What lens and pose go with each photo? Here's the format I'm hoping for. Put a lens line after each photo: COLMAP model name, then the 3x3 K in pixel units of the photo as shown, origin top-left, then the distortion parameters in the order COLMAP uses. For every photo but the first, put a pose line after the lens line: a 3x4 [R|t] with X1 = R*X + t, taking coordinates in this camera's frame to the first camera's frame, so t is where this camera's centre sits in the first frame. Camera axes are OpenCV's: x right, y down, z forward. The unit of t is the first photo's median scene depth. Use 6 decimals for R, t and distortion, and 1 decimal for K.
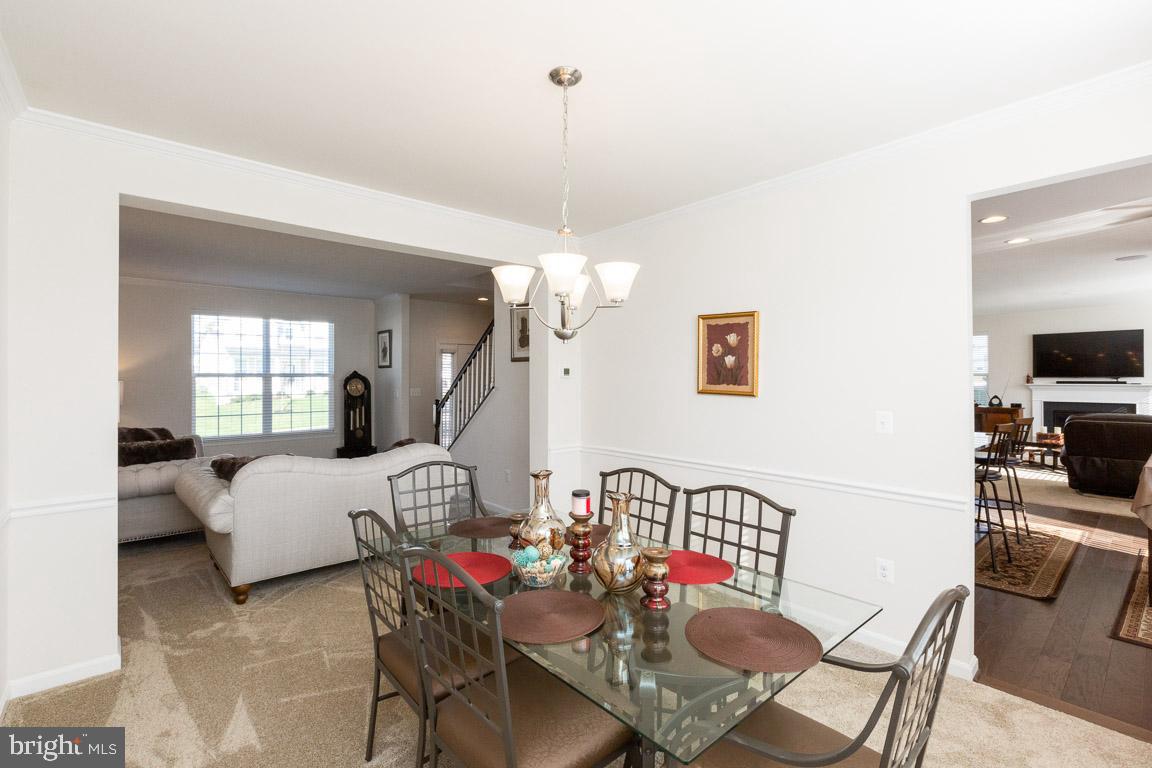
lens RADIAL K [[517.2, 0, 577.4], [0, 517.2, 380.3], [0, 0, 1]] dist [0.000626, 0.000019]
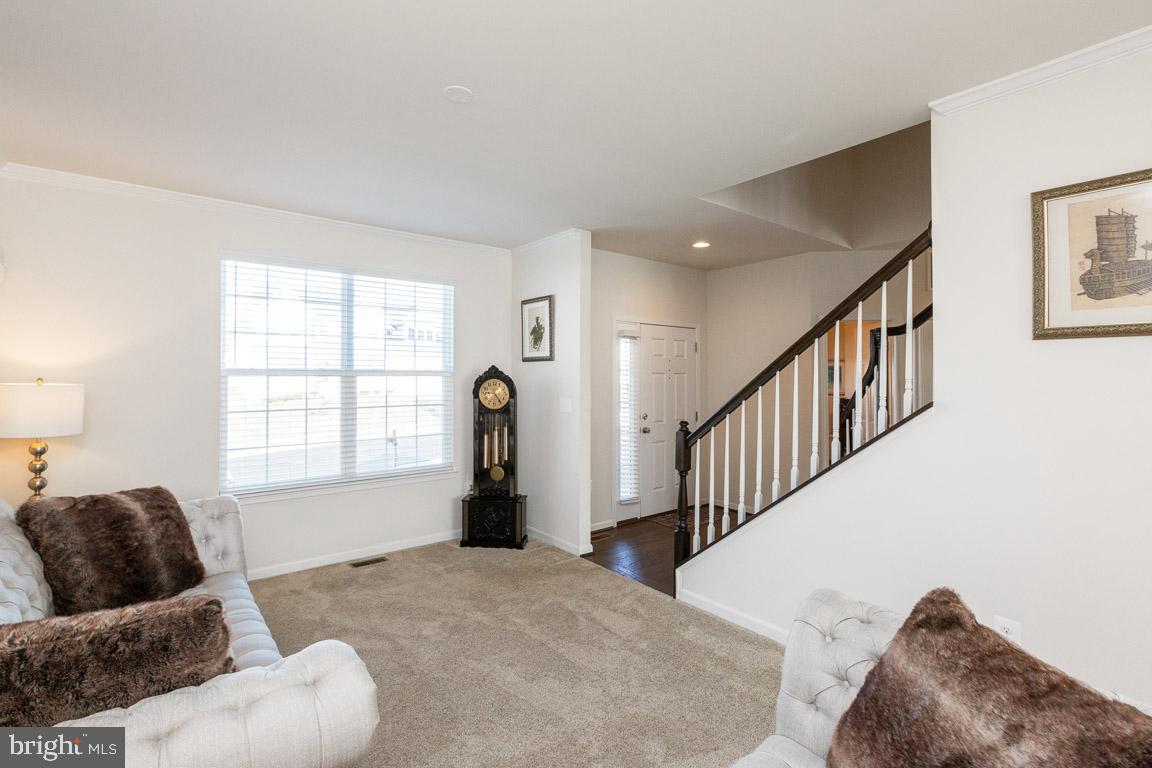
lens RADIAL K [[526.8, 0, 572.1], [0, 526.8, 370.9], [0, 0, 1]] dist [0.000503, 0.000159]
pose [[0.998512, 0.003782, -0.054405, -0.308481], [-0.004645, 0.999865, -0.015744, -0.003477], [0.054338, 0.015973, 0.998395, 0.415494]]
